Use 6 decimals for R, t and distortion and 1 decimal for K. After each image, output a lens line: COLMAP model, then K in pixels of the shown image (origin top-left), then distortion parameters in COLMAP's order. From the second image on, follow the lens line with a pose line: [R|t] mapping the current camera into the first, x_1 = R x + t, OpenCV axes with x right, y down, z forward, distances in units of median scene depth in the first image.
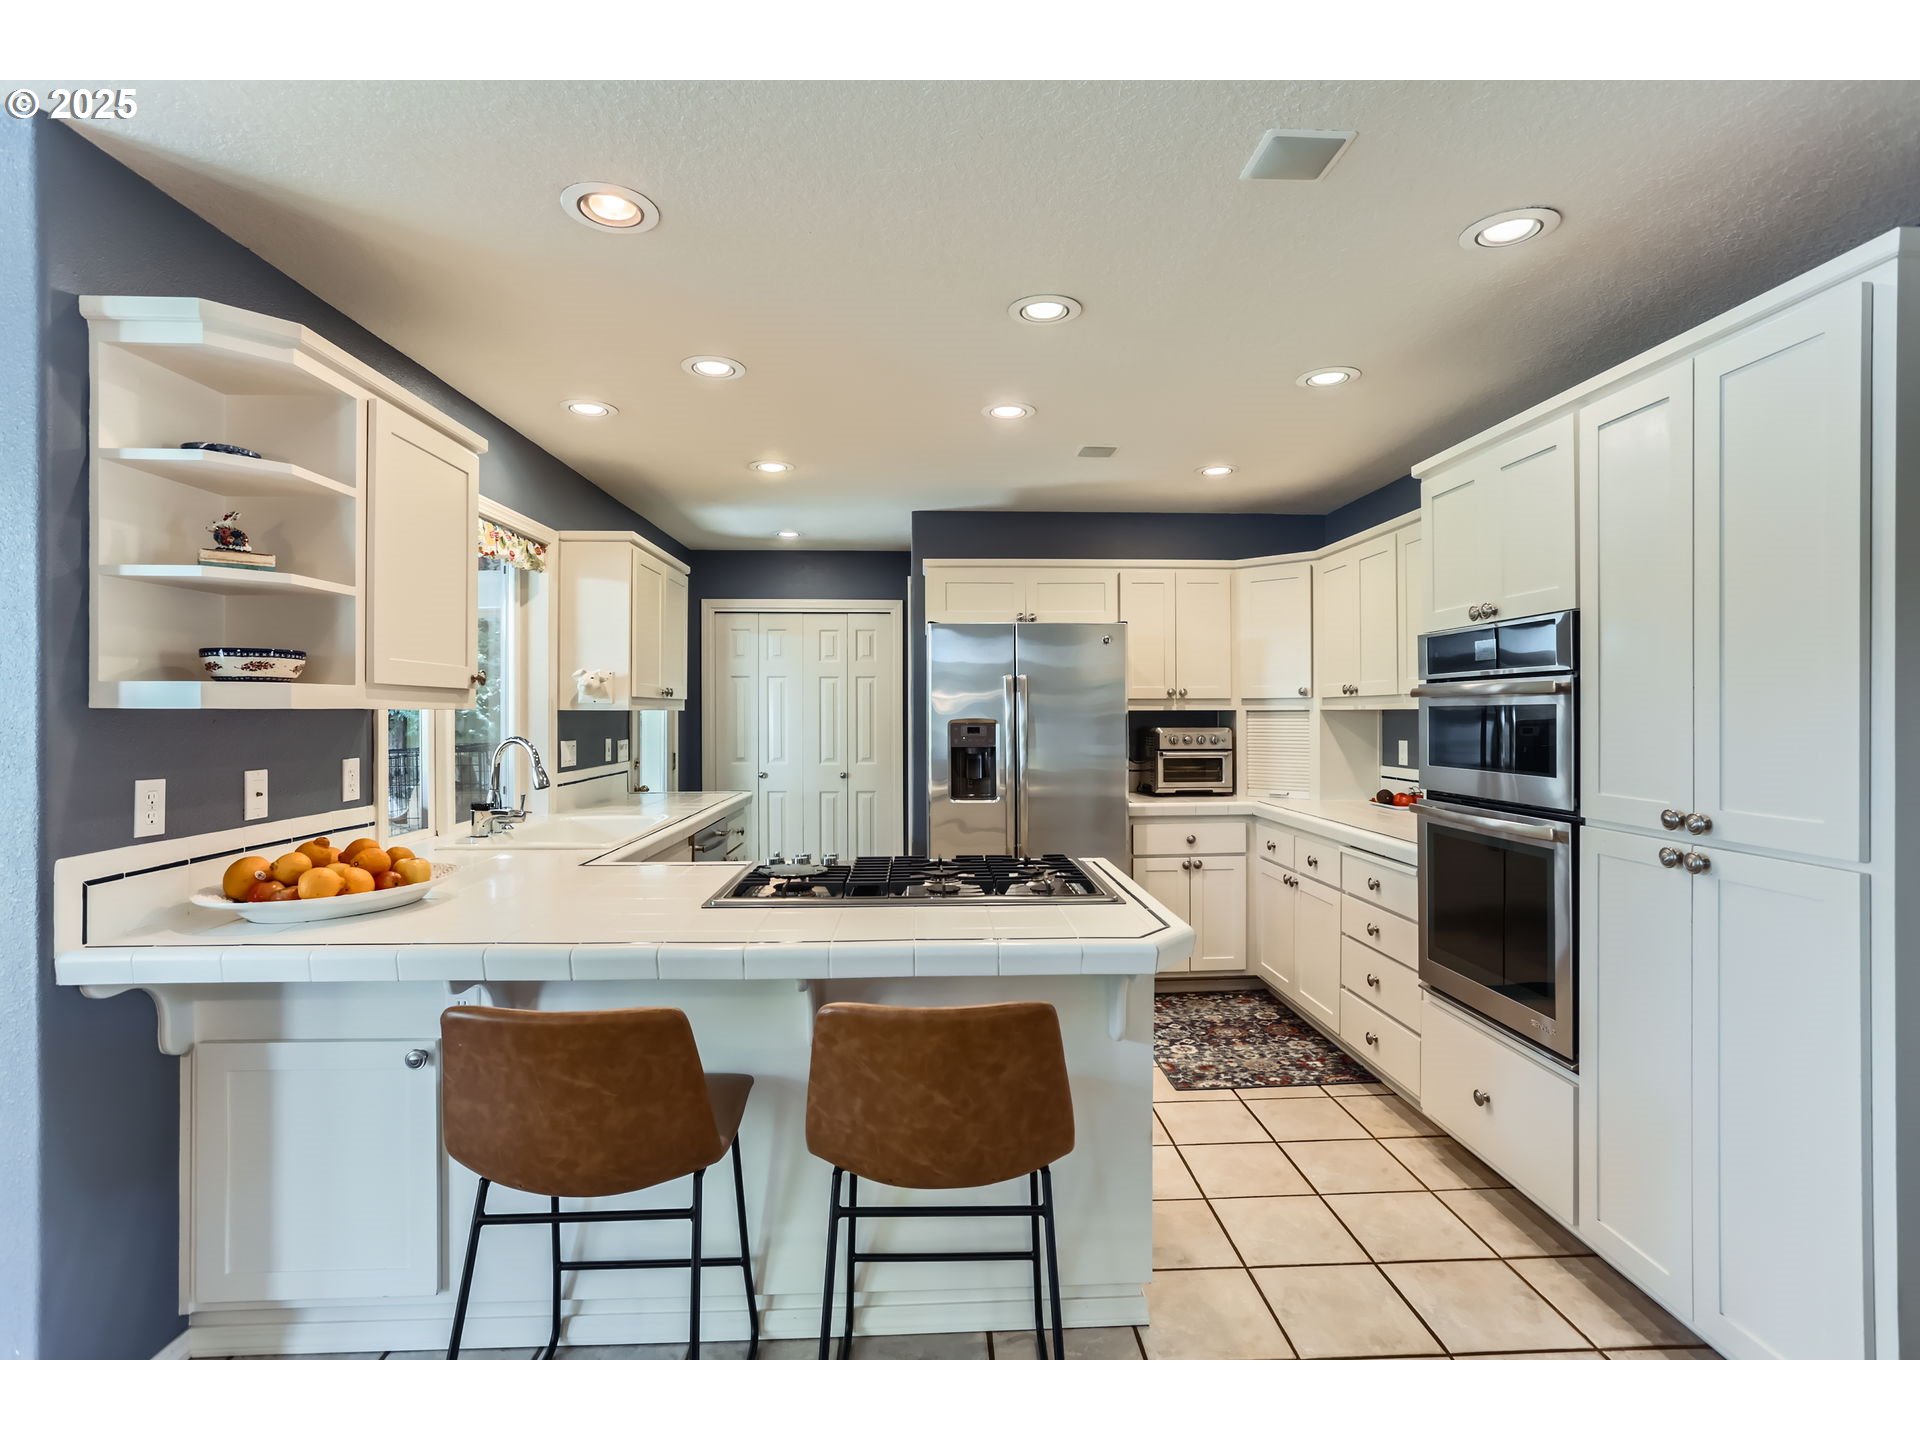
lens RADIAL K [[931.0, 0, 956.0], [0, 931.0, 711.9], [0, 0, 1]] dist [-0.045281, 0.030642]
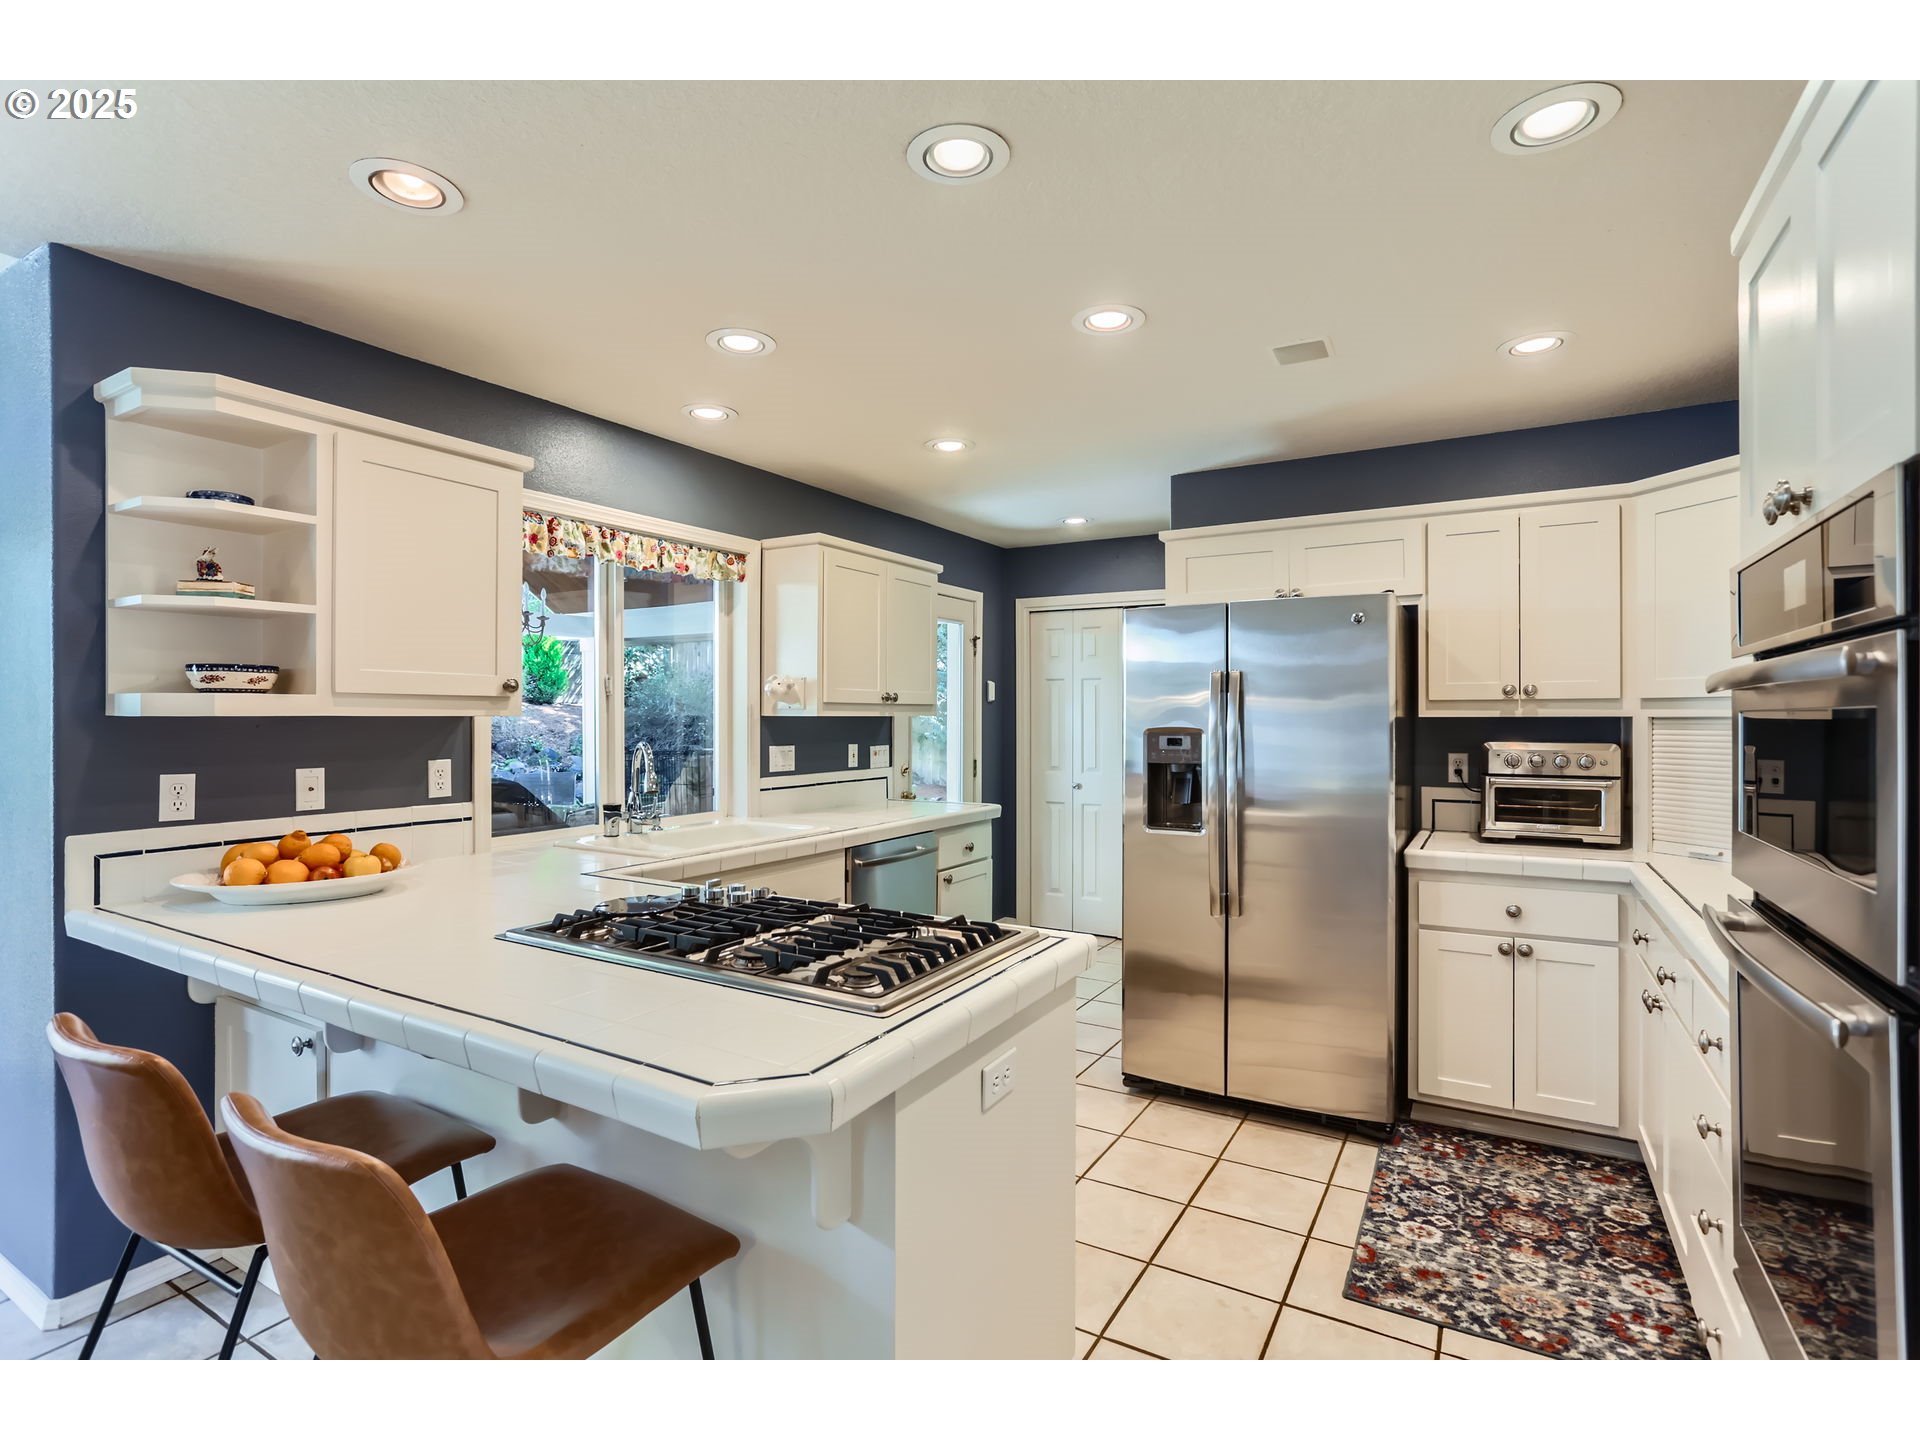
lens RADIAL K [[931.0, 0, 956.0], [0, 931.0, 711.9], [0, 0, 1]] dist [-0.045281, 0.030642]
pose [[0.839240, -0.001254, -0.543759, 0.311227], [-0.001078, 0.999992, -0.003970, -0.002431], [0.543760, 0.003918, 0.839232, 0.259999]]
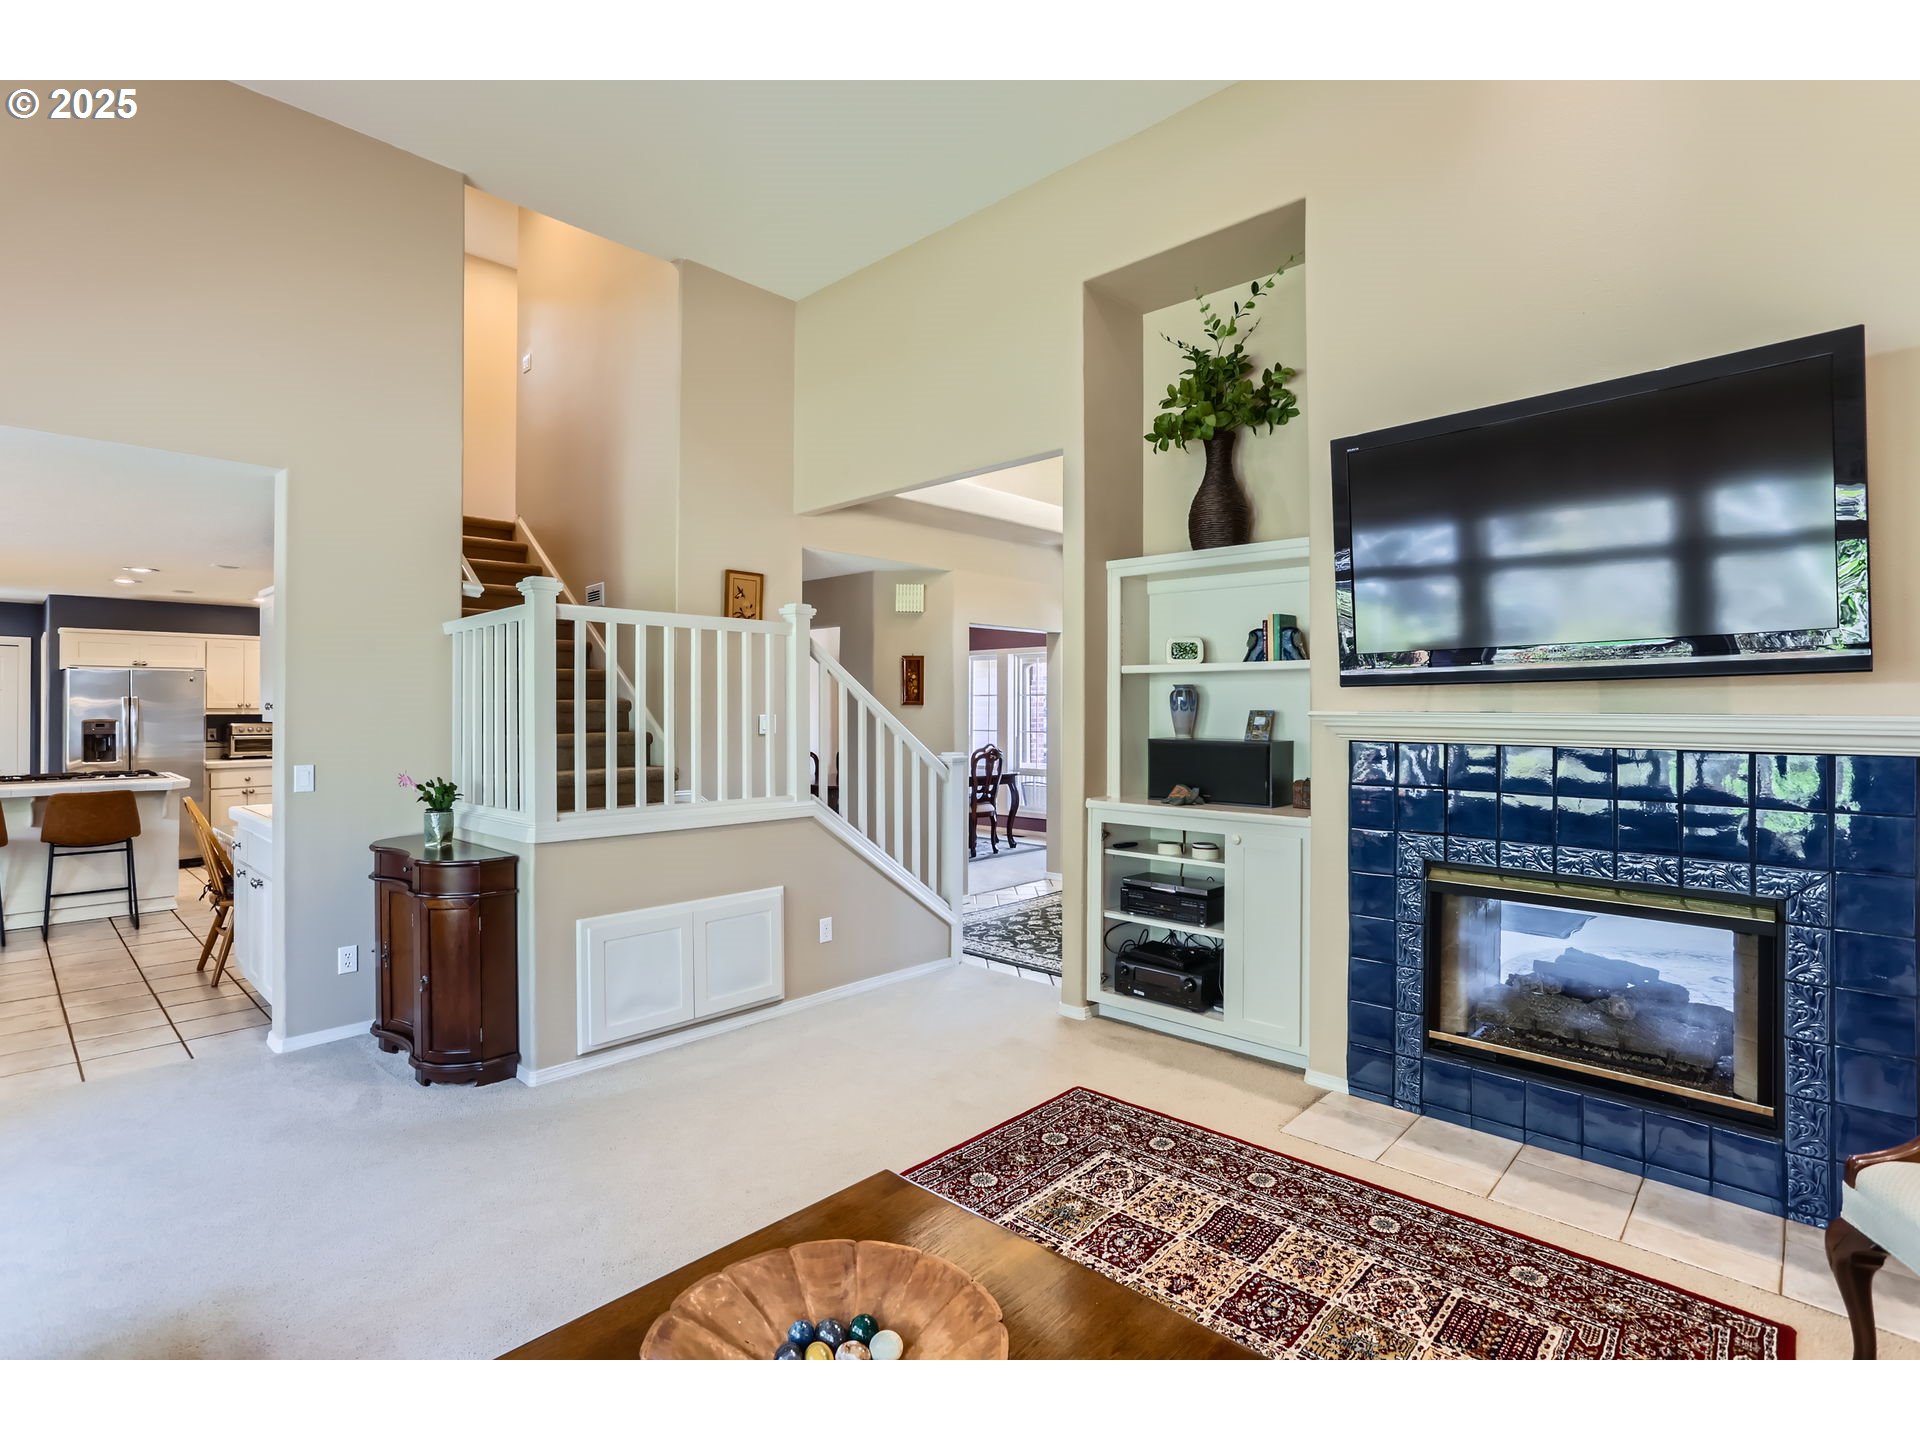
lens RADIAL K [[931.0, 0, 956.0], [0, 931.0, 711.9], [0, 0, 1]] dist [-0.045281, 0.030642]
pose [[0.712548, 0.000183, 0.701623, -0.051666], [0.000089, 1.000000, -0.000351, -0.008238], [-0.701623, 0.000313, 0.712548, -1.683941]]
